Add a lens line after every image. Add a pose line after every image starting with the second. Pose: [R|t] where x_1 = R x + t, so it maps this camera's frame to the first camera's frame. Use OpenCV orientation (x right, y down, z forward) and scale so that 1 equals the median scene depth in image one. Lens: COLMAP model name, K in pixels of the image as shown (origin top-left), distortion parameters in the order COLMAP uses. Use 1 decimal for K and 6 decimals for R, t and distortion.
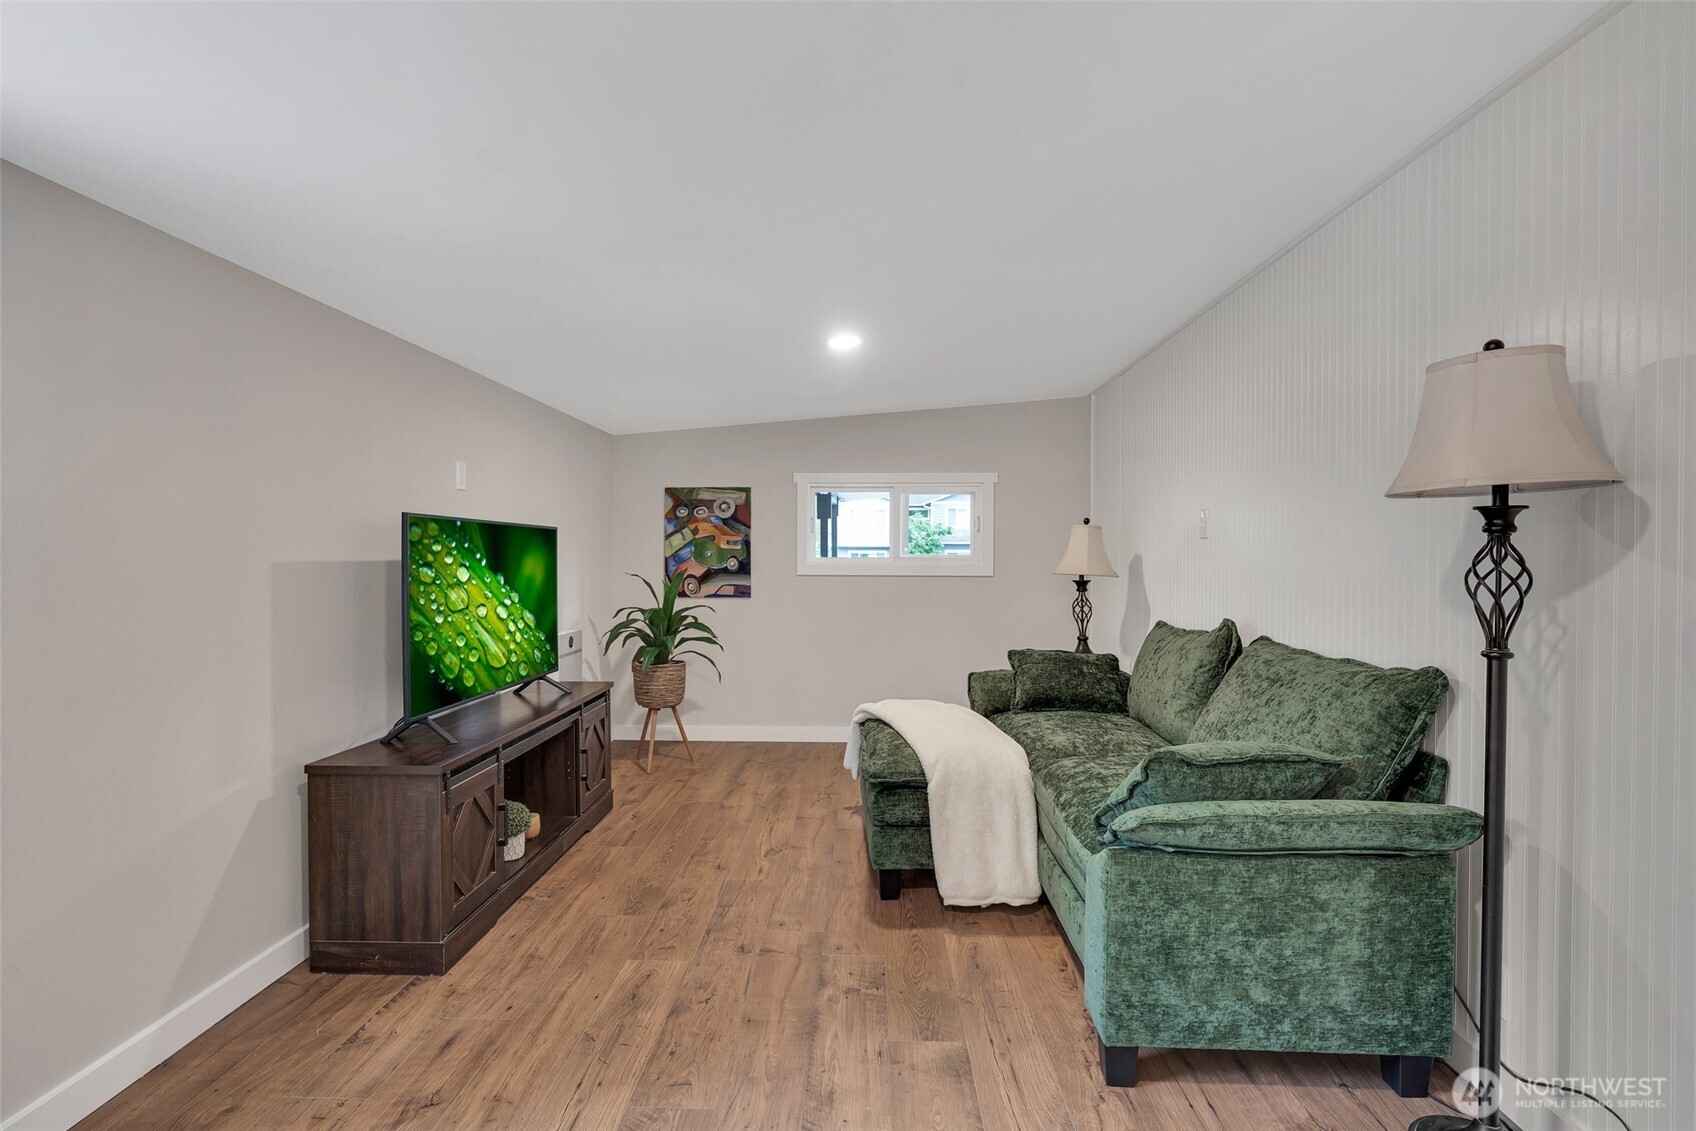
lens RADIAL K [[795.6, 0, 842.7], [0, 795.6, 549.6], [0, 0, 1]] dist [-0.011194, 0.000534]
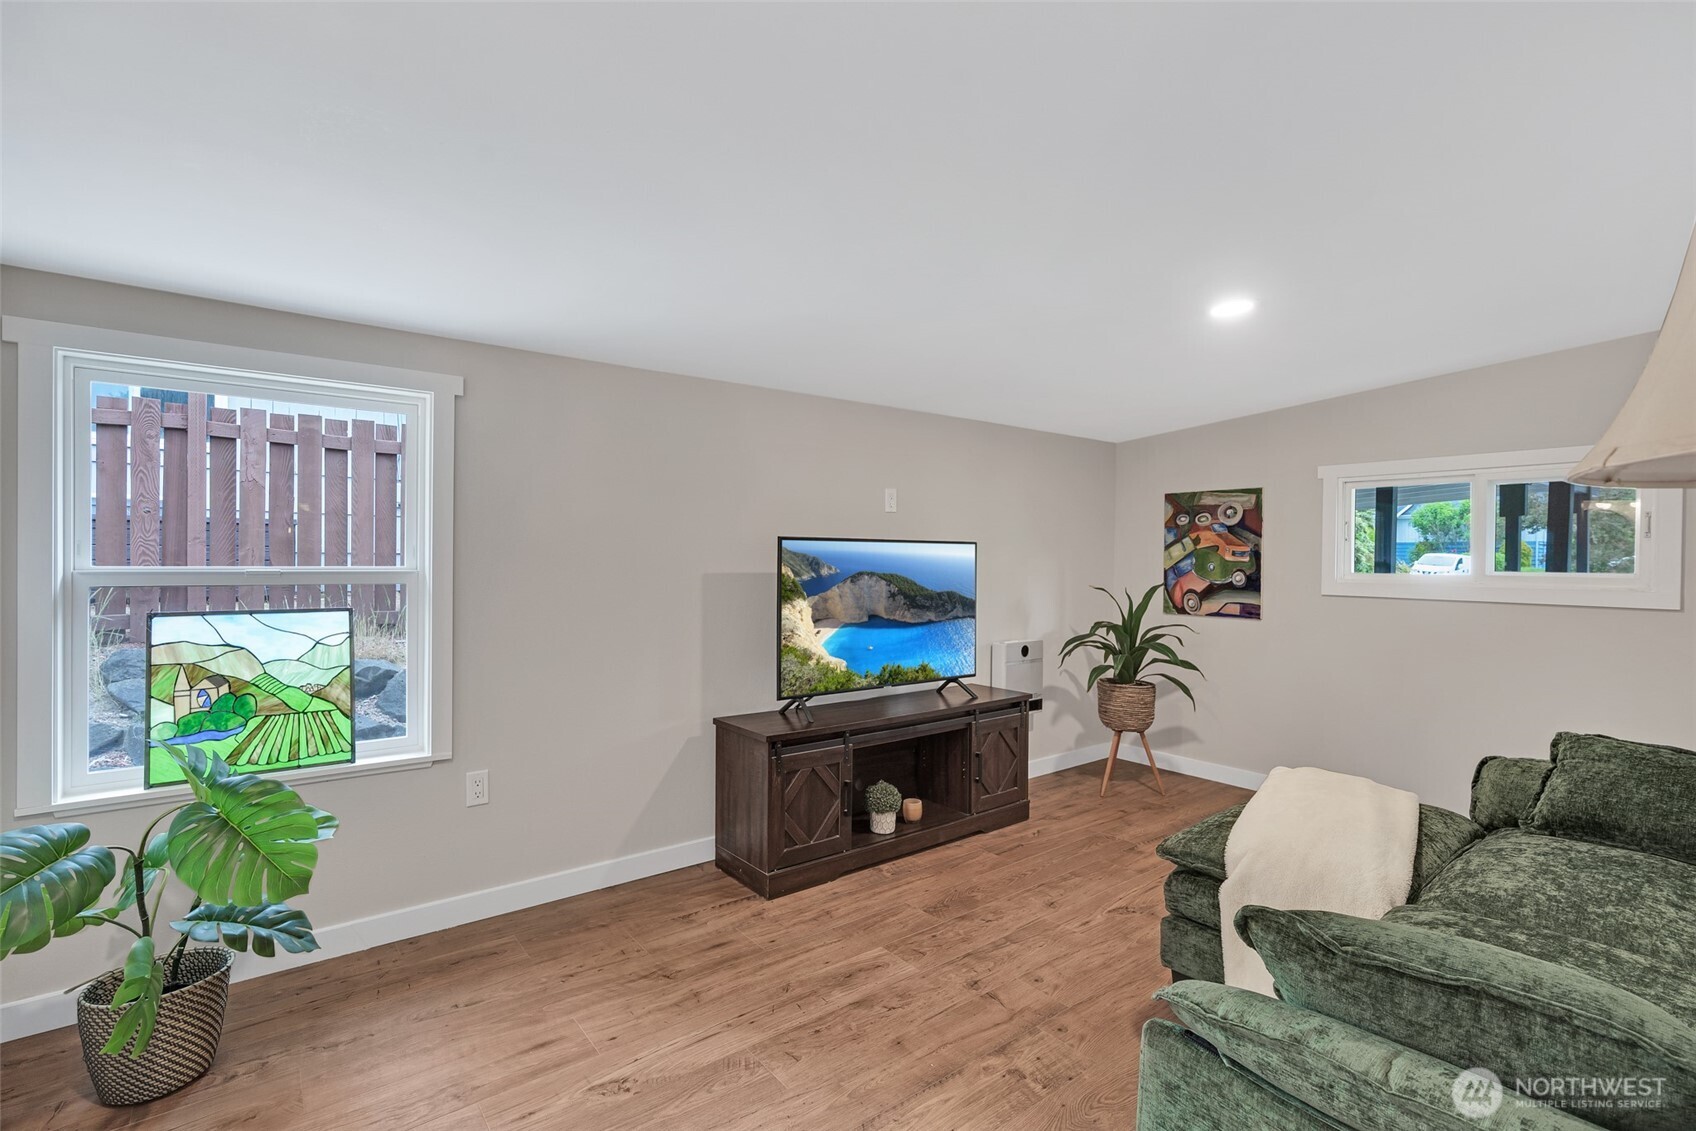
lens RADIAL K [[795.6, 0, 842.7], [0, 795.6, 549.6], [0, 0, 1]] dist [-0.011194, 0.000534]
pose [[0.627746, -0.001882, -0.778416, 0.259184], [-0.000464, 0.999996, -0.002792, -0.010720], [0.778418, 0.002114, 0.627742, 0.132628]]
